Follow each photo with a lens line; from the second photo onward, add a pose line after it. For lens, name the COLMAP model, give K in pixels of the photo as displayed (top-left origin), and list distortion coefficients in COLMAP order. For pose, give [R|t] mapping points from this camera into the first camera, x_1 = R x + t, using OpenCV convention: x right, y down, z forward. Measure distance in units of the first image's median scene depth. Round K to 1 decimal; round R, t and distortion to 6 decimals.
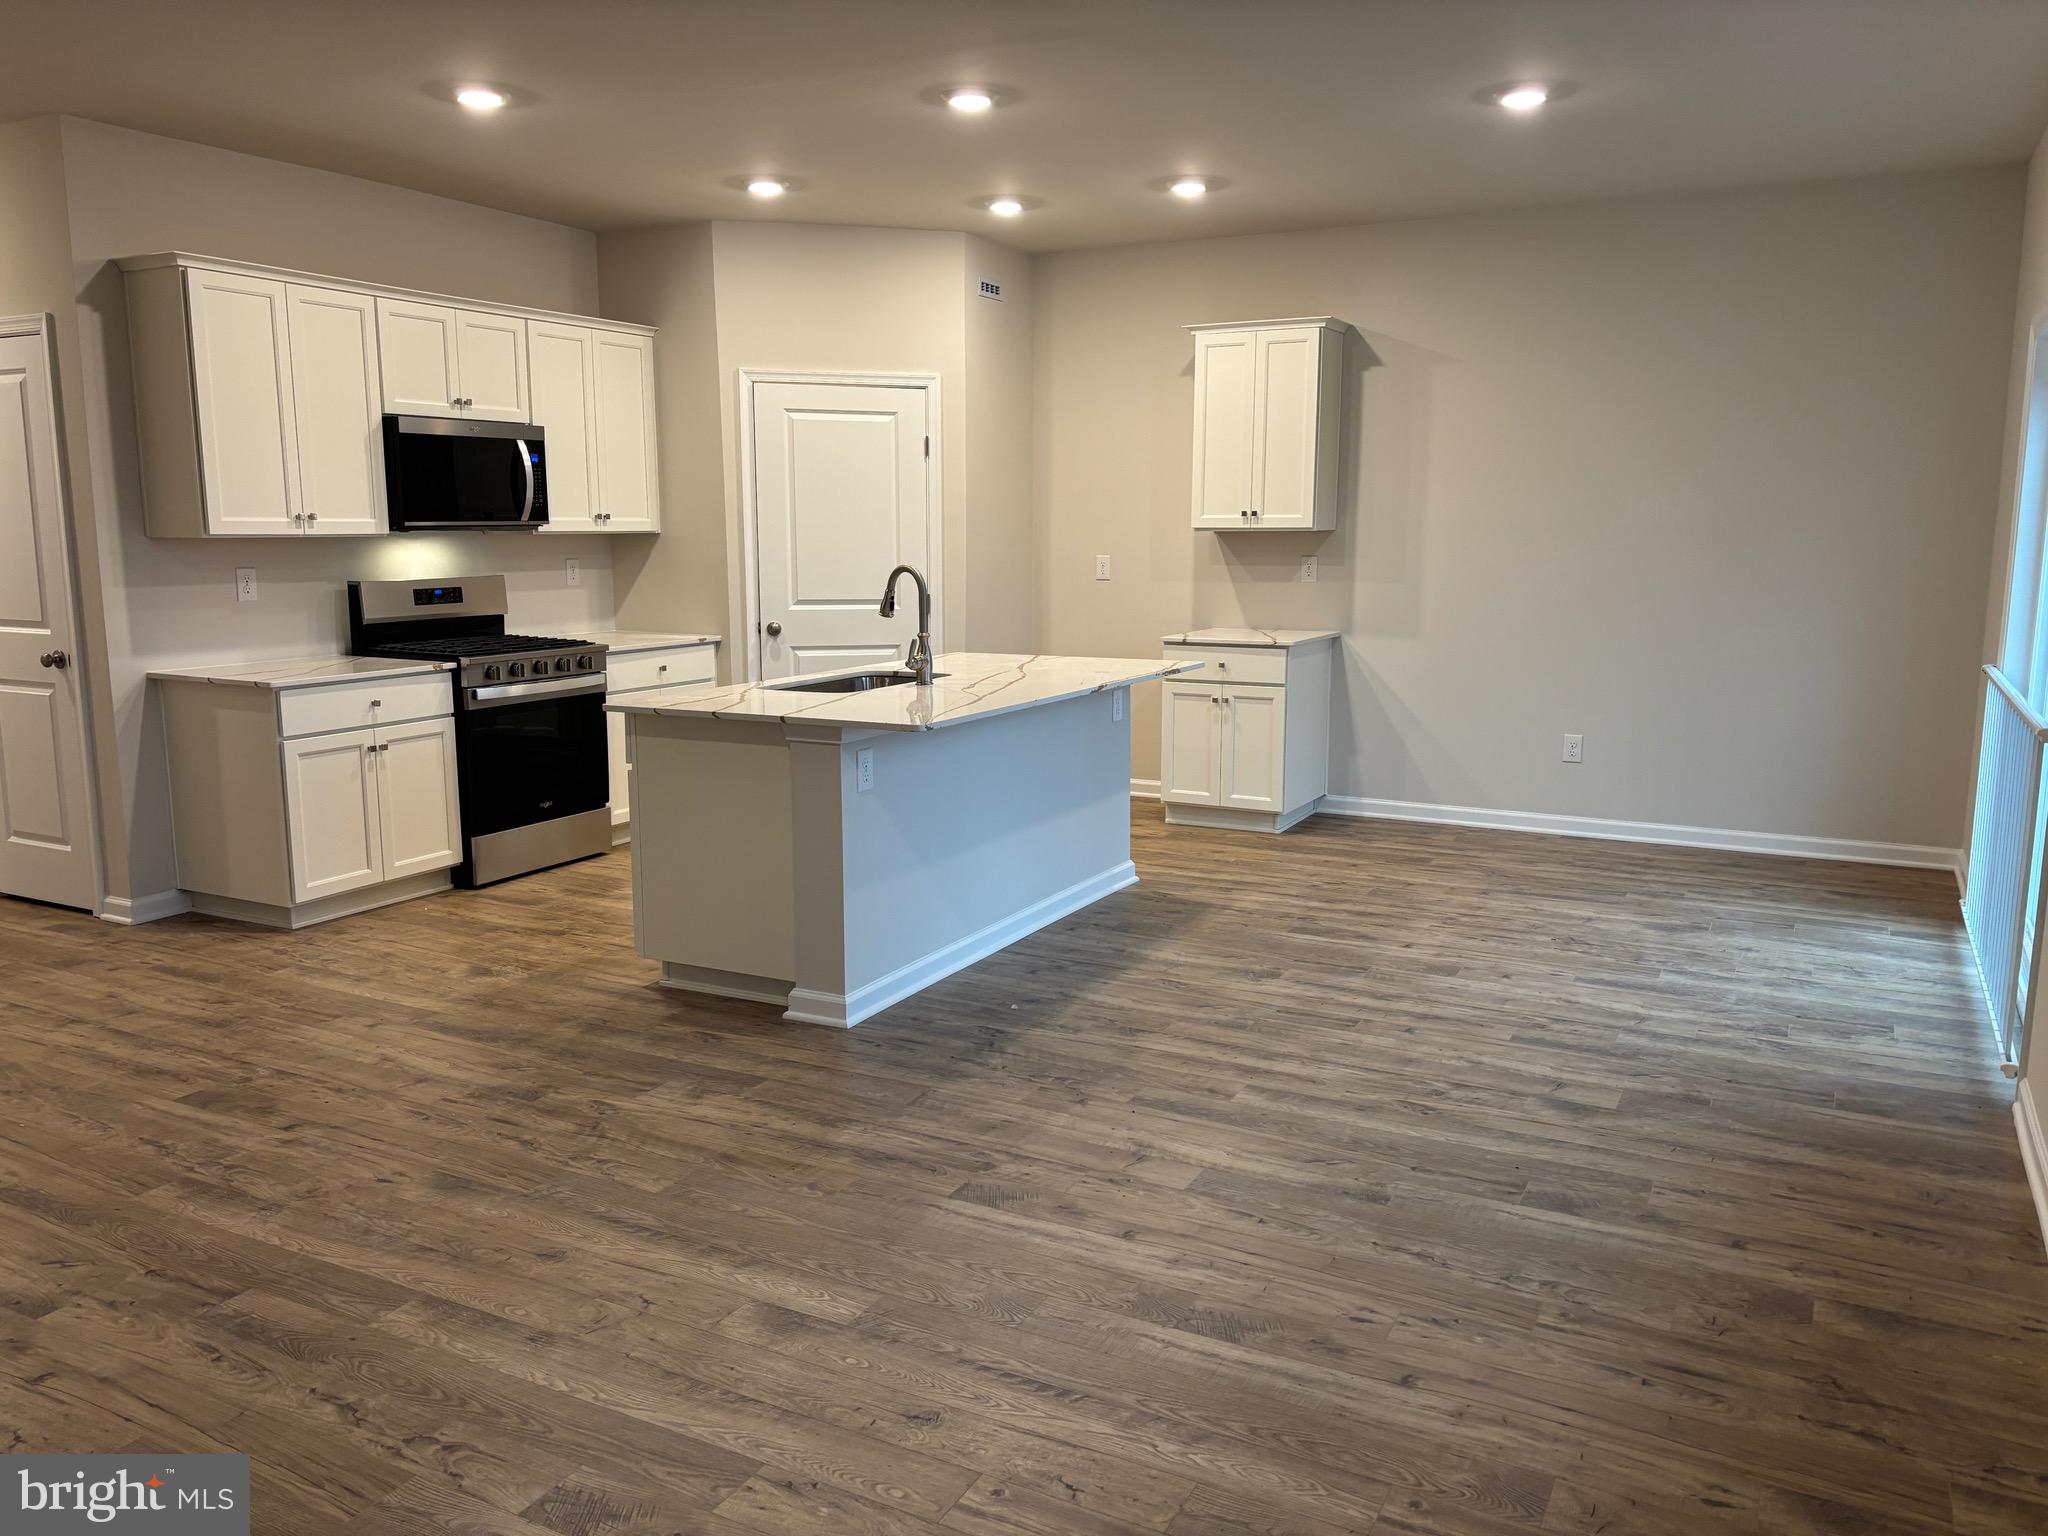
lens RADIAL K [[1537.7, 0, 1016.6], [0, 1537.7, 773.9], [0, 0, 1]] dist [0.052575, -0.062724]
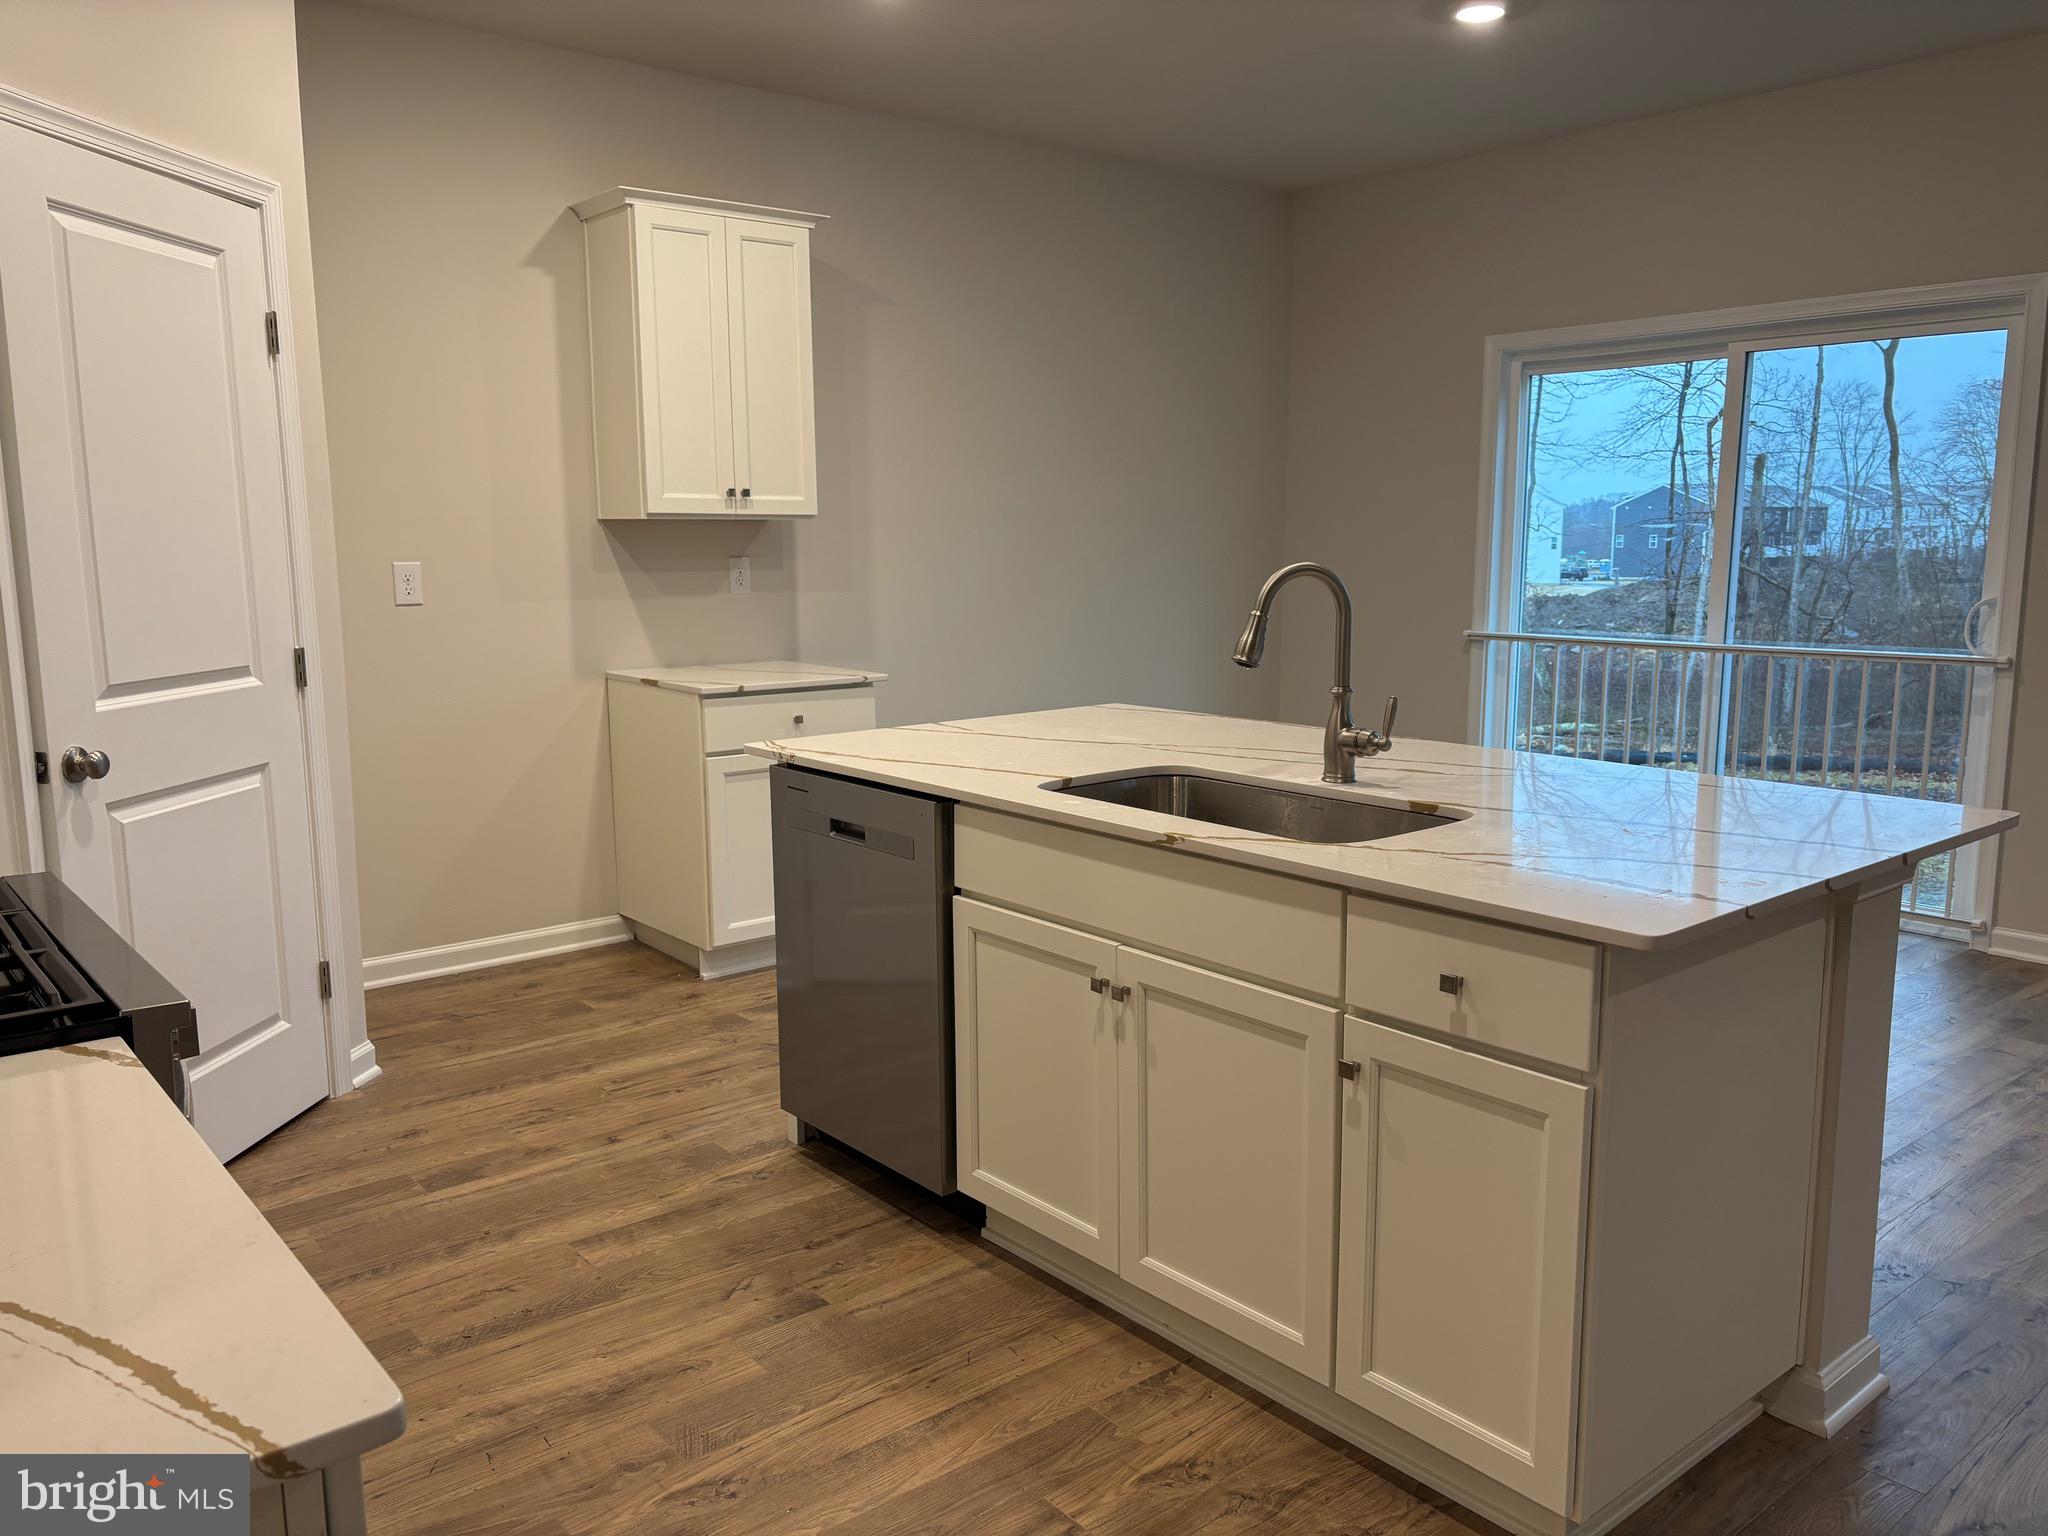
lens RADIAL K [[1537.7, 0, 1016.6], [0, 1537.7, 773.9], [0, 0, 1]] dist [0.052575, -0.062724]
pose [[0.377477, -0.145993, 0.914438, -0.669900], [0.153750, 0.983669, 0.093579, -0.144875], [-0.913166, 0.105272, 0.393759, 0.994656]]
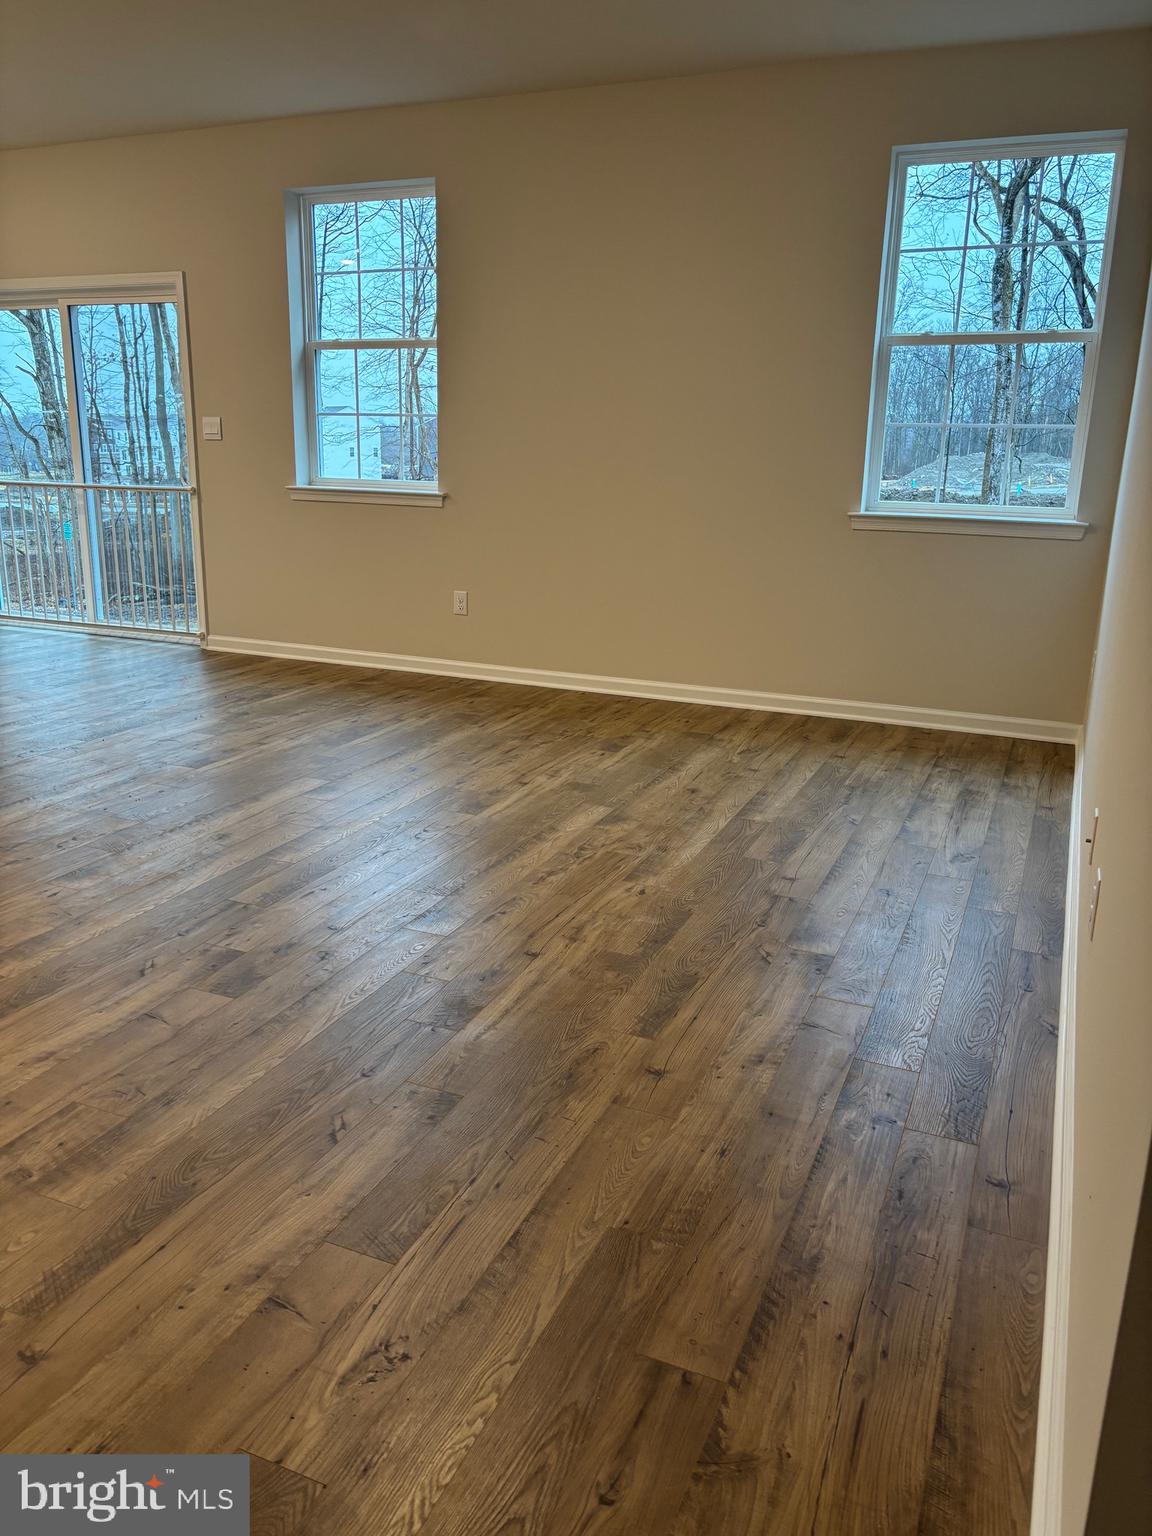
lens RADIAL K [[1154.0, 0, 568.9], [0, 1154.0, 763.8], [0, 0, 1]] dist [0.041872, -0.069310]
pose [[-0.083550, -0.265408, 0.960509, -0.965746], [0.144445, 0.950474, 0.275200, -0.025530], [-0.985979, 0.161734, -0.041075, 0.450483]]
